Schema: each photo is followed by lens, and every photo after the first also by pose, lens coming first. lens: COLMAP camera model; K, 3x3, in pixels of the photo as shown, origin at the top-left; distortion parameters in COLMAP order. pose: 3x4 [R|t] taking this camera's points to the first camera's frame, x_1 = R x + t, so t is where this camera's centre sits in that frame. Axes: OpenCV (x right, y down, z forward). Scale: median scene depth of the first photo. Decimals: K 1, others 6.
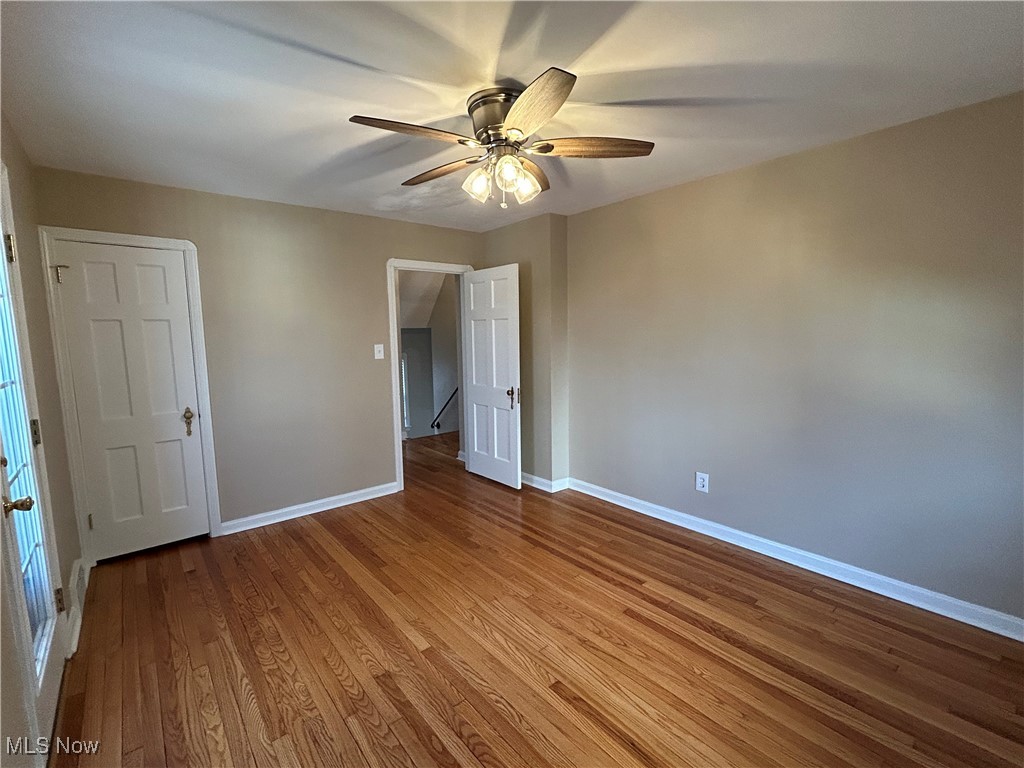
lens RADIAL K [[461.0, 0, 510.6], [0, 461.0, 387.5], [0, 0, 1]] dist [0.000235, 0.000195]
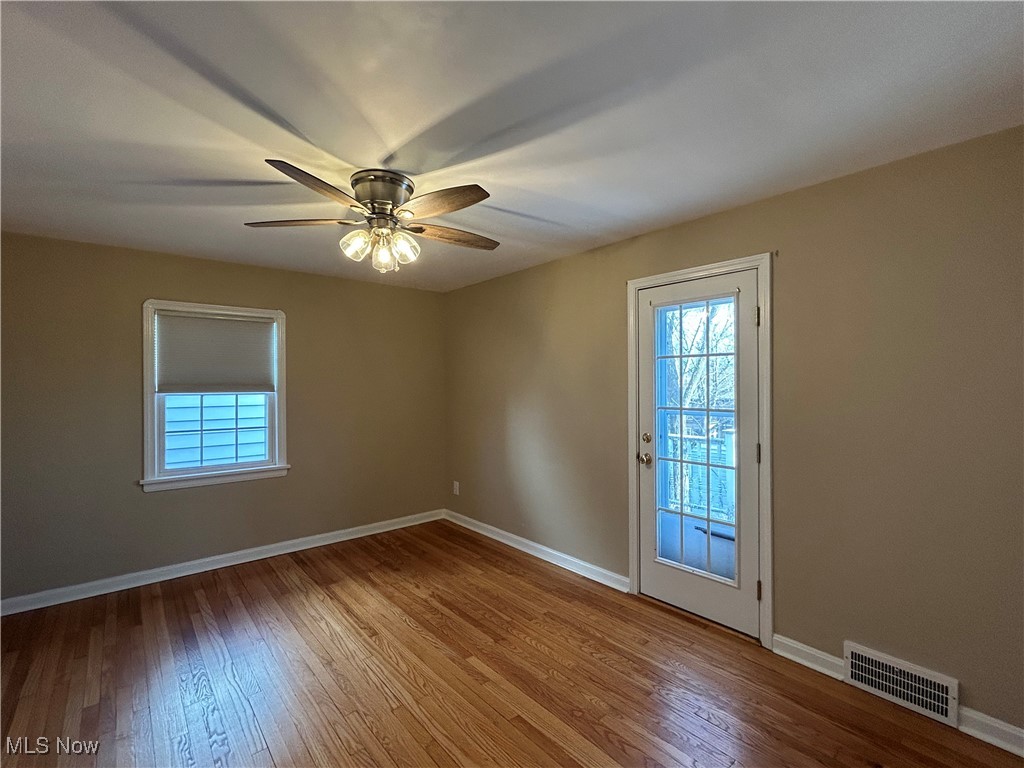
lens RADIAL K [[461.0, 0, 508.1], [0, 461.0, 379.5], [0, 0, 1]] dist [0.000235, 0.000195]
pose [[-0.999756, 0.022071, 0.000943, -0.316678], [0.022055, 0.994738, 0.100045, -0.251225], [0.001270, 0.100041, -0.994982, 2.218193]]
